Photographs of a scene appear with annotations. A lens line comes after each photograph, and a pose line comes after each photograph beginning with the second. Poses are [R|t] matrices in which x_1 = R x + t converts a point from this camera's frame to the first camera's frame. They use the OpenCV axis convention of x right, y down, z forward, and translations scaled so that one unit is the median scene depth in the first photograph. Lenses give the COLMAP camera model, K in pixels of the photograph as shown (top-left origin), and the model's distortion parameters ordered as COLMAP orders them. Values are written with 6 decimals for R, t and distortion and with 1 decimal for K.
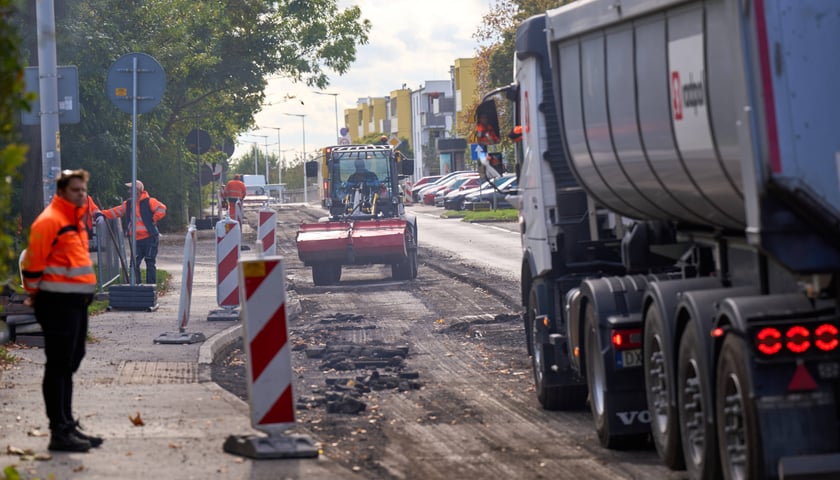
lens RADIAL K [[1541.3, 0, 418.2], [0, 1541.3, 162.1], [0, 0, 1]] dist [0.015499, 0.181796]
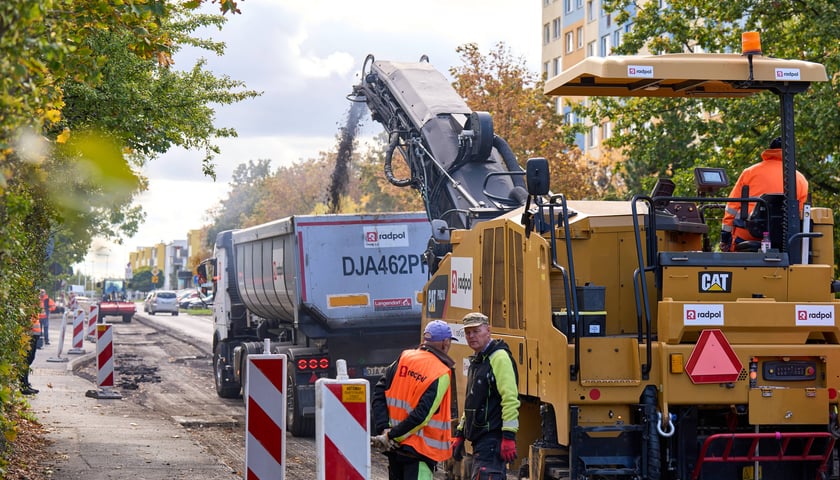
lens RADIAL K [[1541.3, 0, 418.2], [0, 1541.3, 162.1], [0, 0, 1]] dist [0.015499, 0.181796]
pose [[0.986477, 0.057491, 0.153488, 0.005744], [-0.047667, 0.996618, -0.066937, -0.040432], [-0.156817, 0.058715, 0.985881, -1.068150]]
